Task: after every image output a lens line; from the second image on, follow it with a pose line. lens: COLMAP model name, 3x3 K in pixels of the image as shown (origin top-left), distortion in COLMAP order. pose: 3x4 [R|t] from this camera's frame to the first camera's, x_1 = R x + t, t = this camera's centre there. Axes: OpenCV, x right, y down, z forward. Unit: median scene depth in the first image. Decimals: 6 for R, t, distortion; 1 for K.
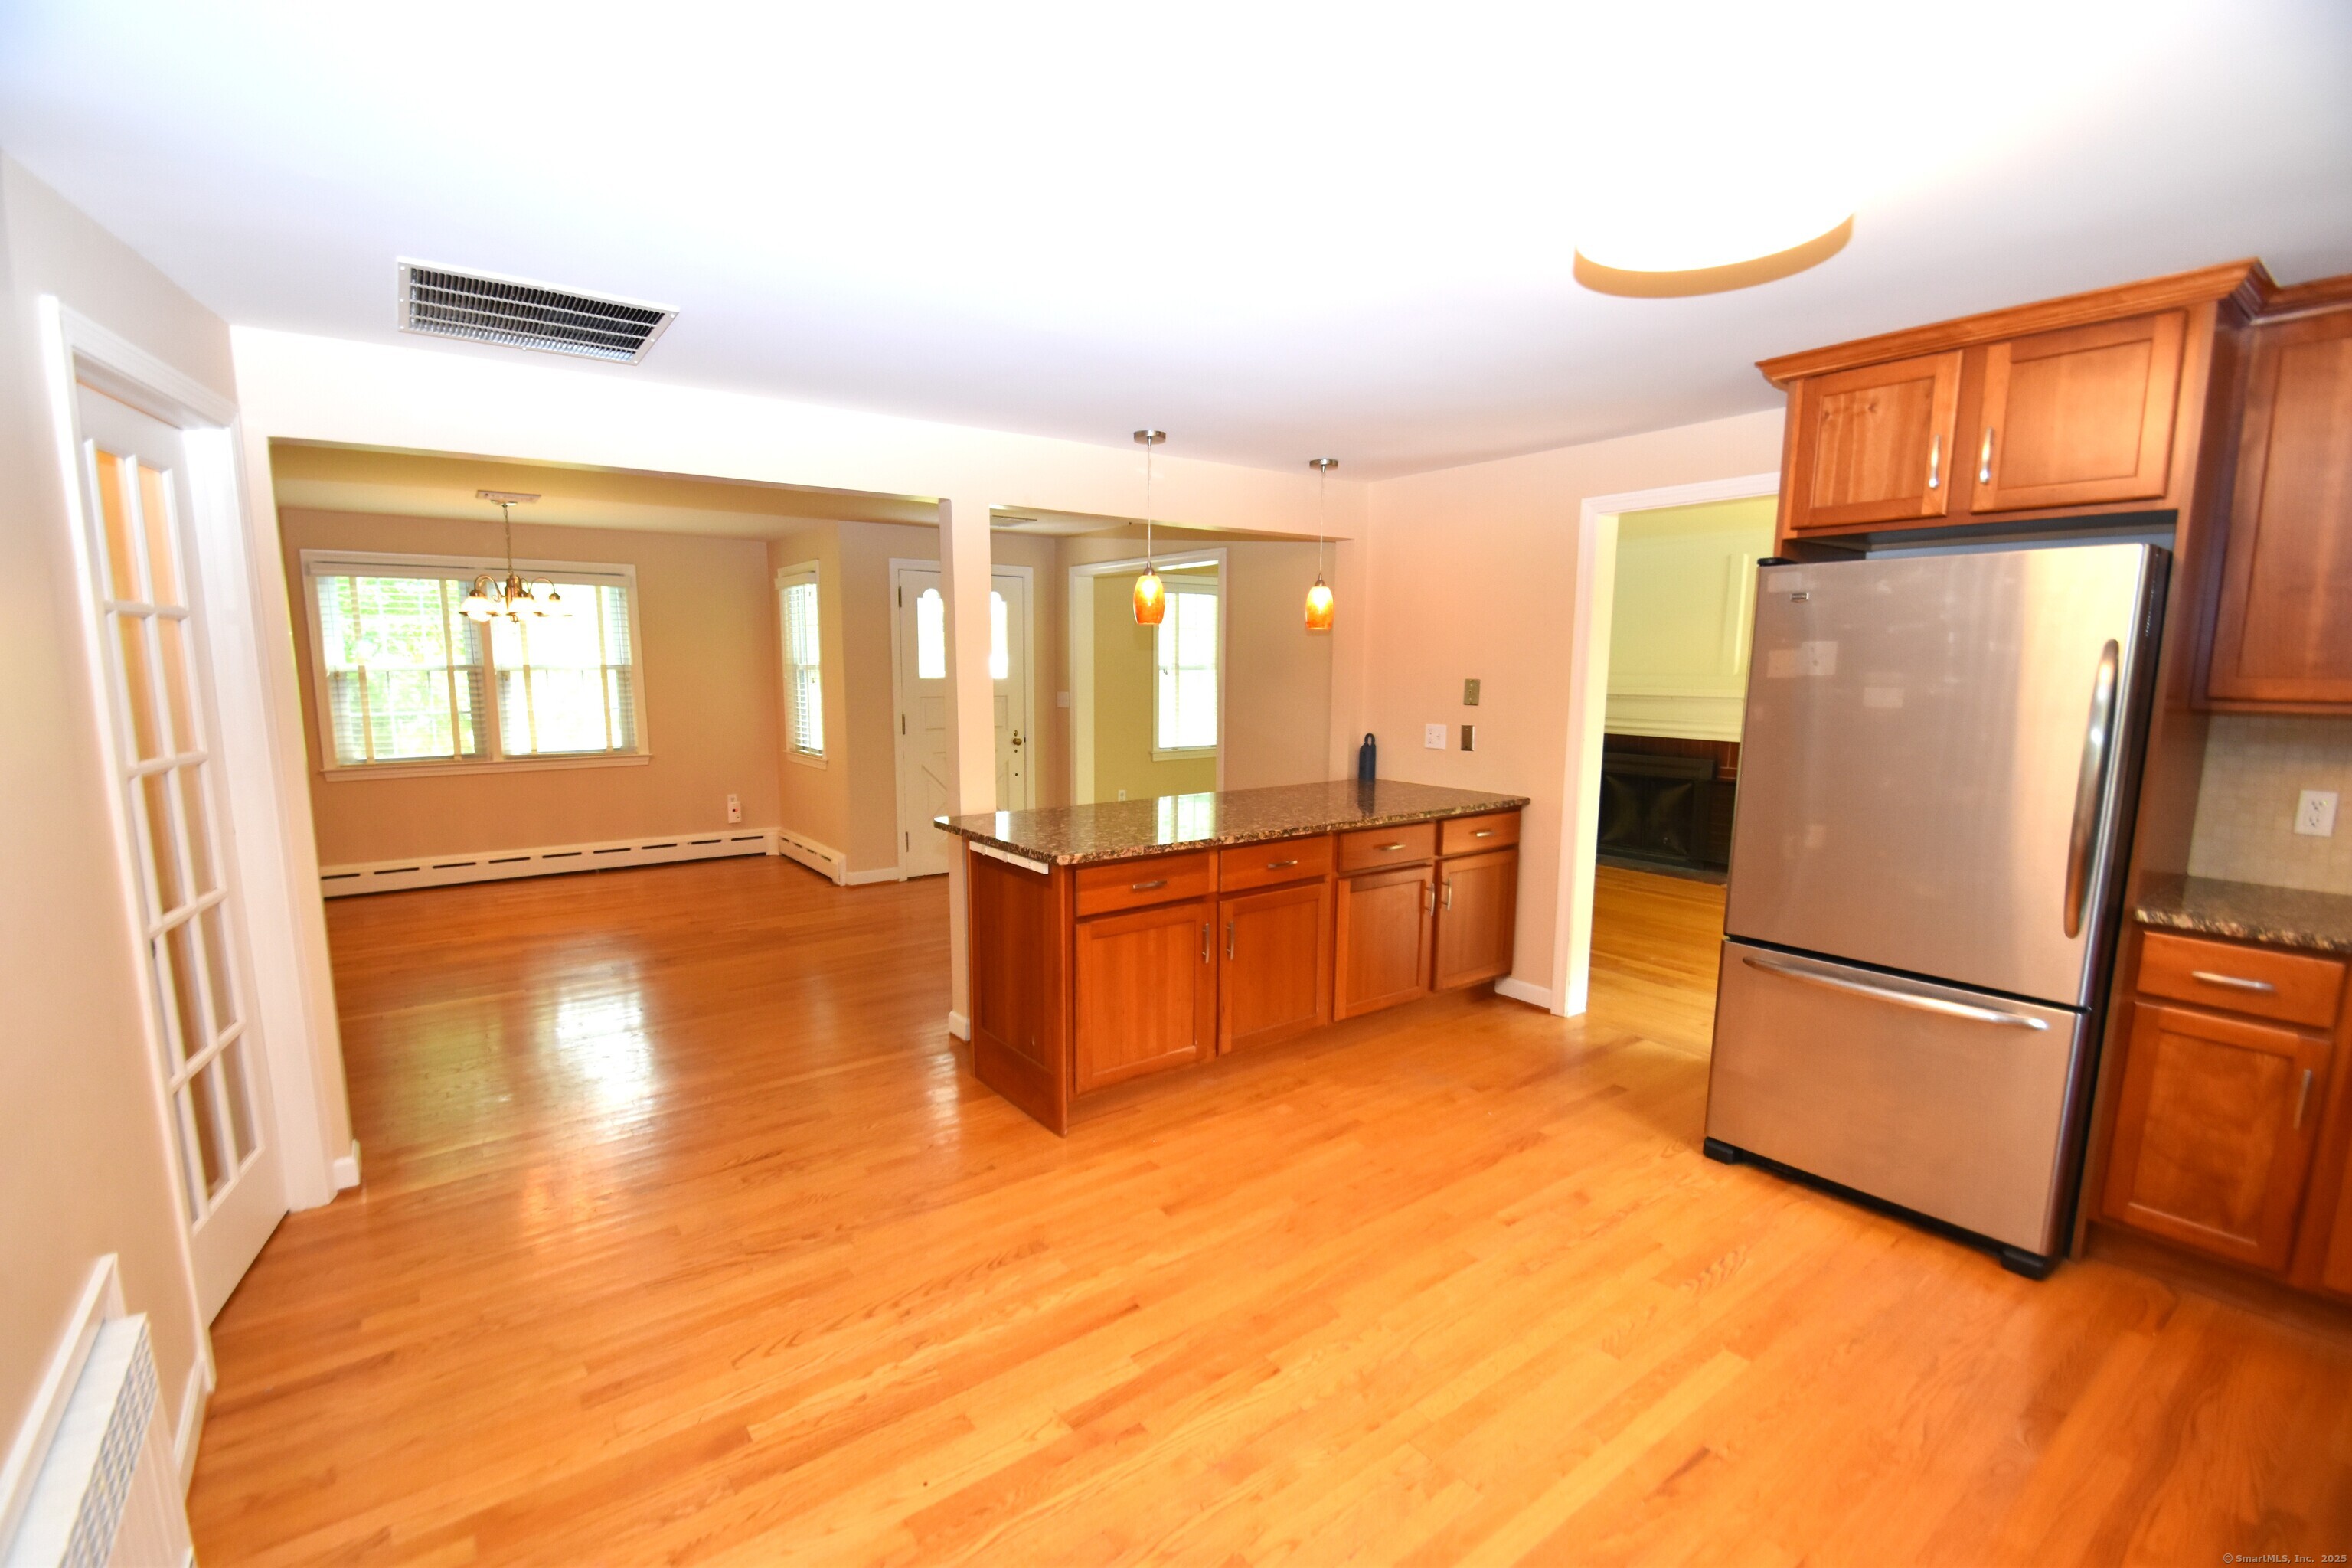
lens RADIAL K [[1030.8, 0, 1151.5], [0, 1030.8, 816.9], [0, 0, 1]] dist [0.013532, -0.017026]
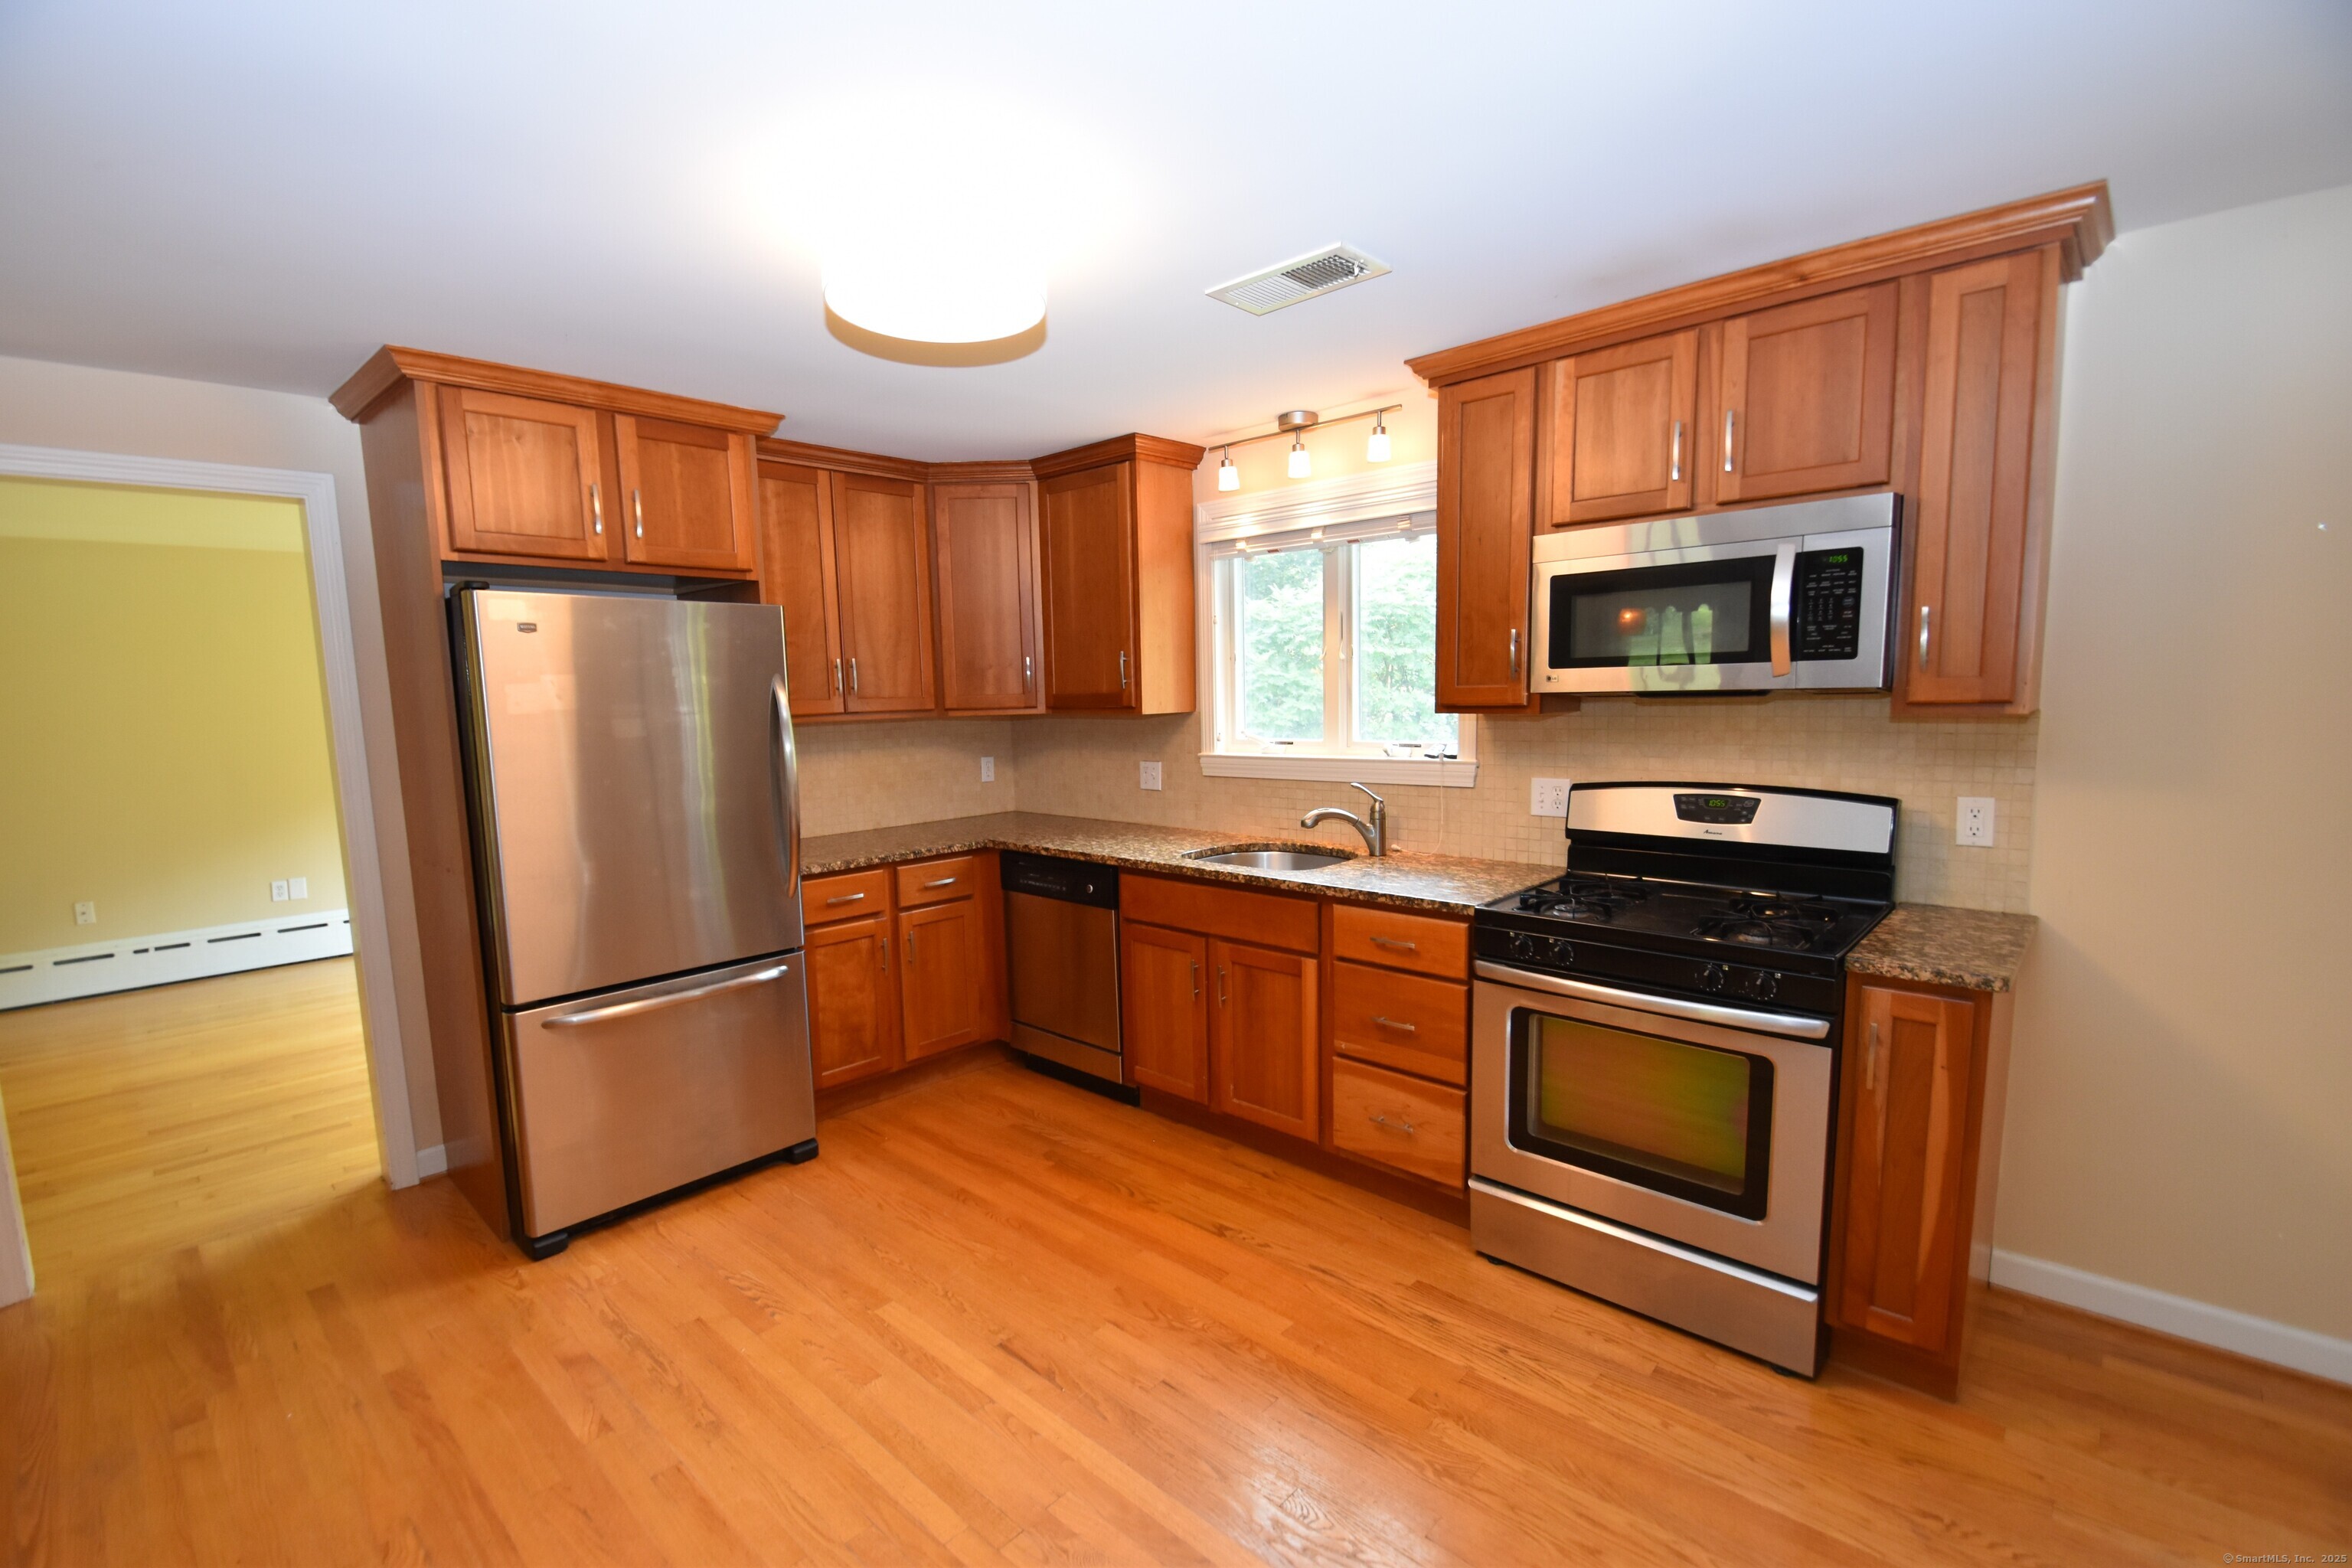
lens RADIAL K [[1030.8, 0, 1151.5], [0, 1030.8, 816.9], [0, 0, 1]] dist [0.013532, -0.017026]
pose [[-0.181046, -0.122122, 0.975863, -0.331676], [0.168707, 0.973696, 0.153150, -0.076101], [-0.968896, 0.192362, -0.155681, 0.511372]]
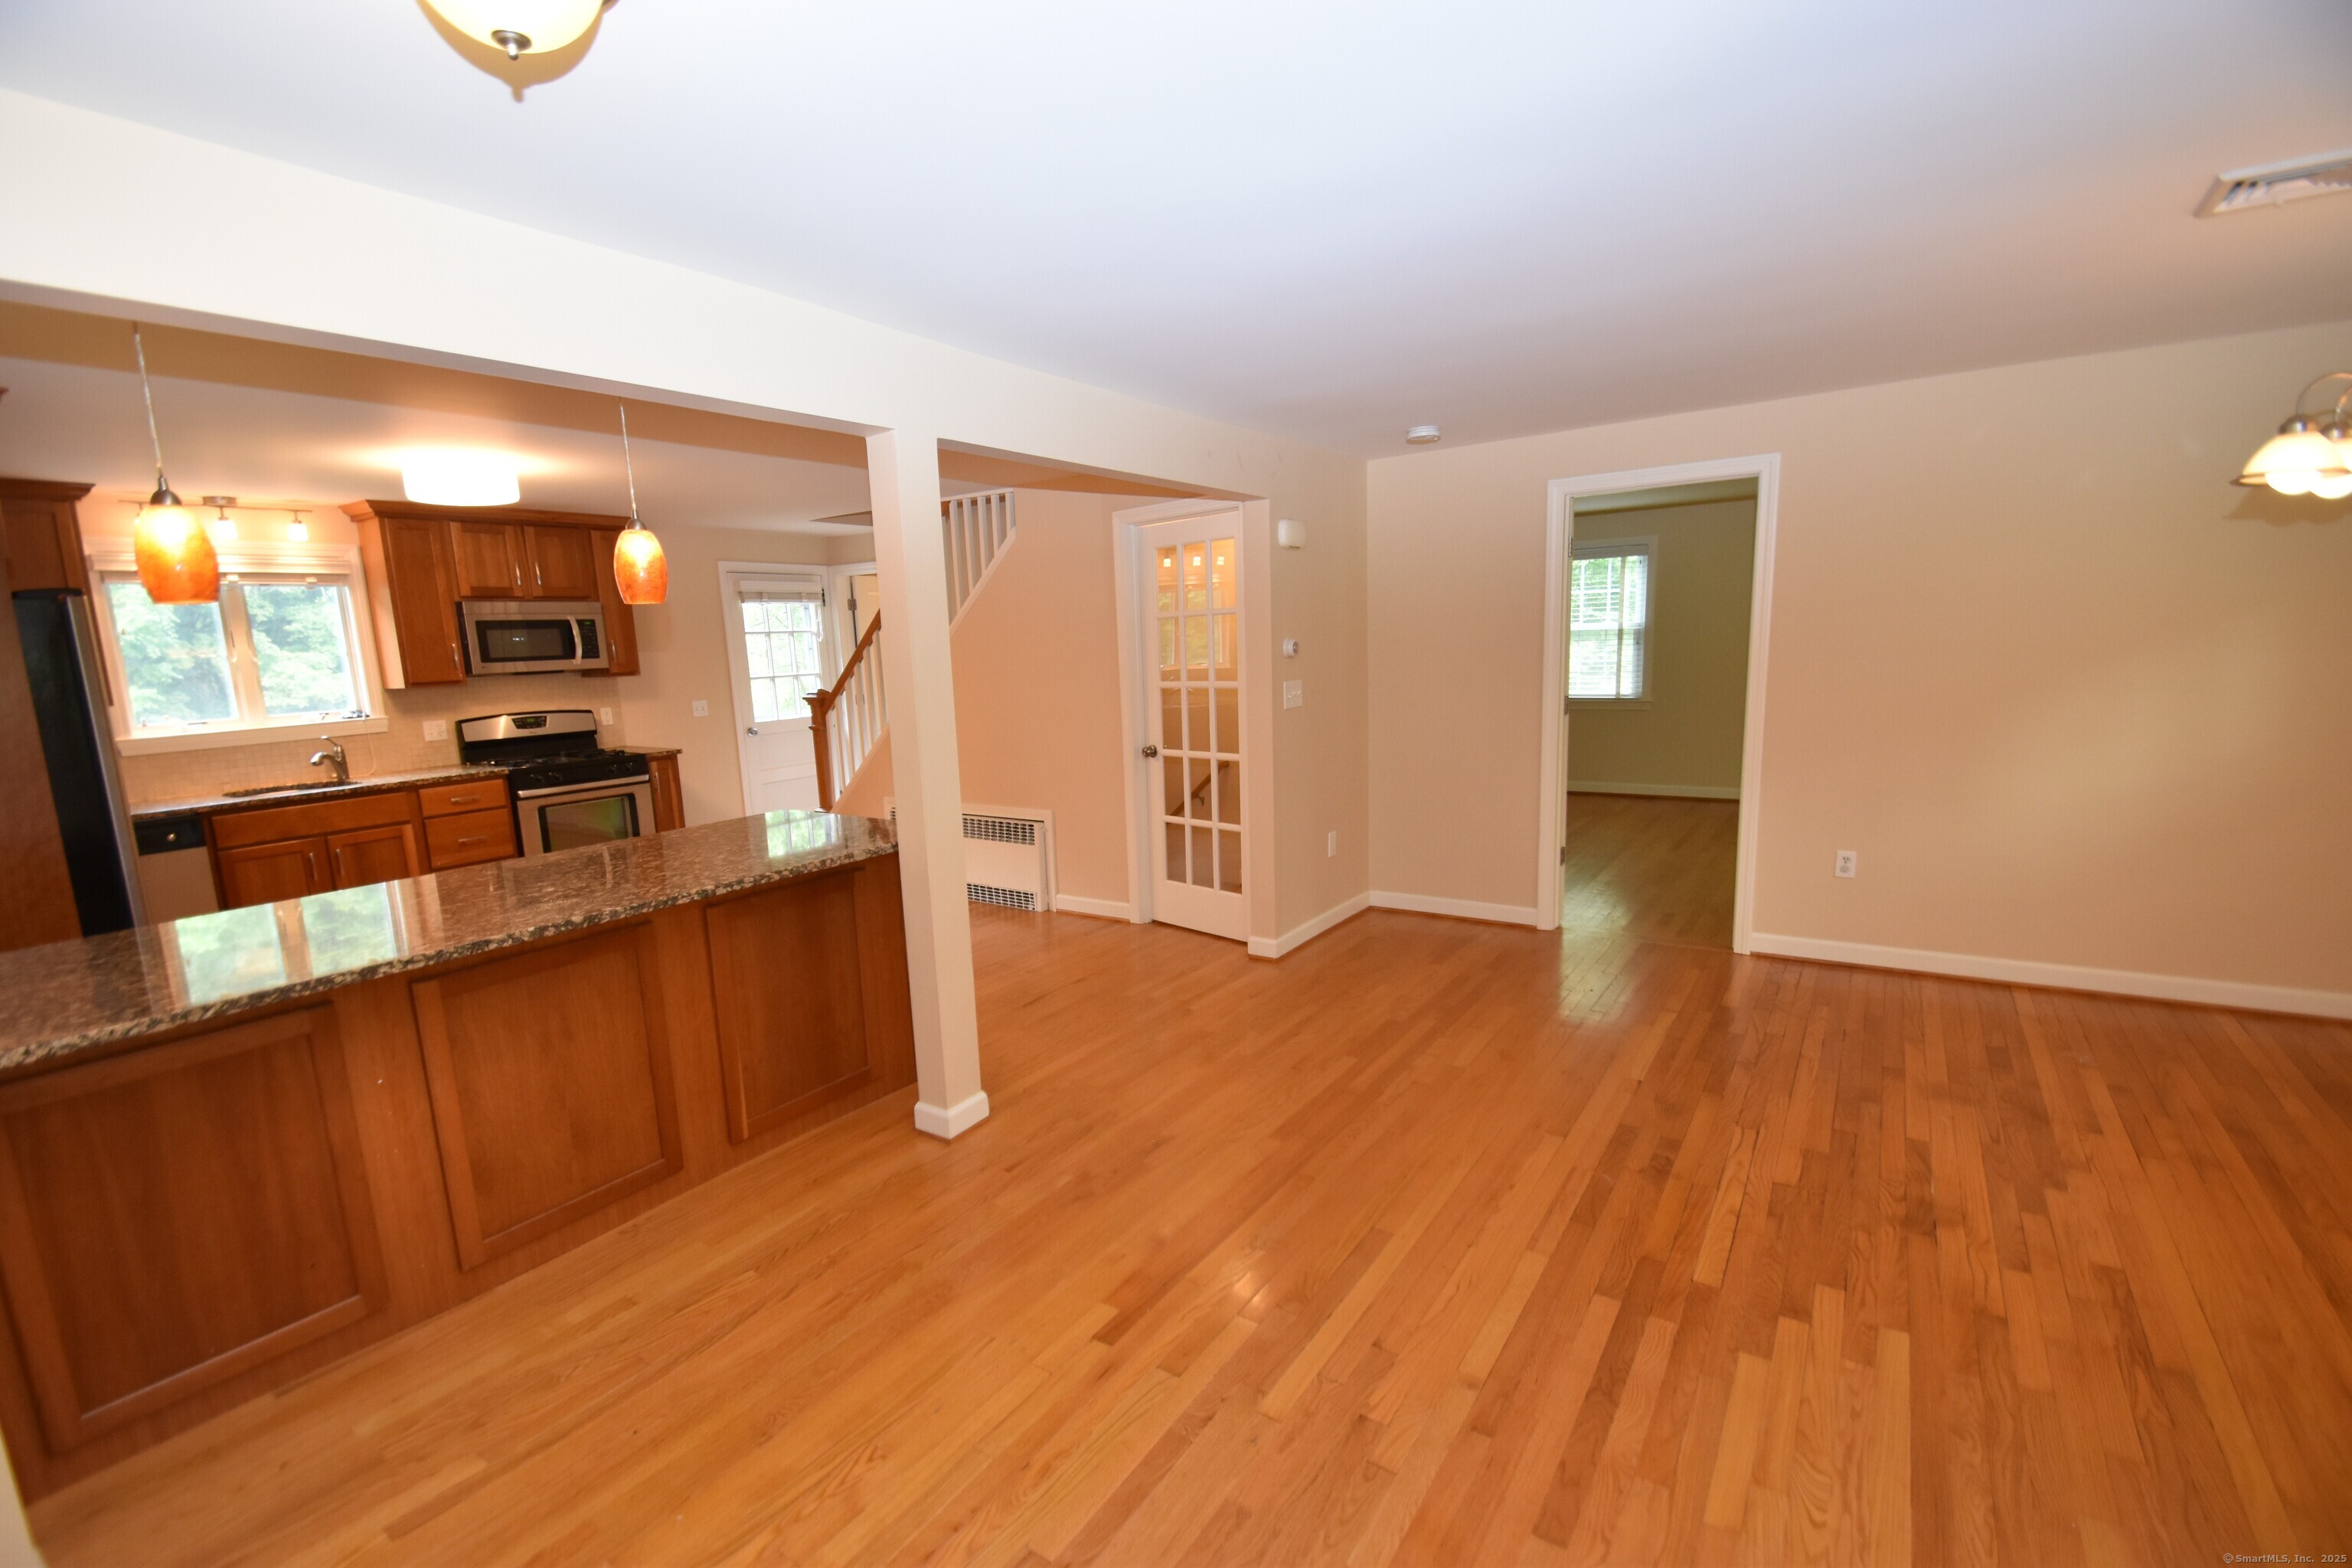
lens RADIAL K [[1030.8, 0, 1151.5], [0, 1030.8, 816.9], [0, 0, 1]] dist [0.013532, -0.017026]
pose [[-0.946242, 0.089297, -0.310889, -0.108057], [-0.010881, 0.951806, 0.306507, -0.303010], [0.323277, 0.293412, -0.899667, 2.015365]]
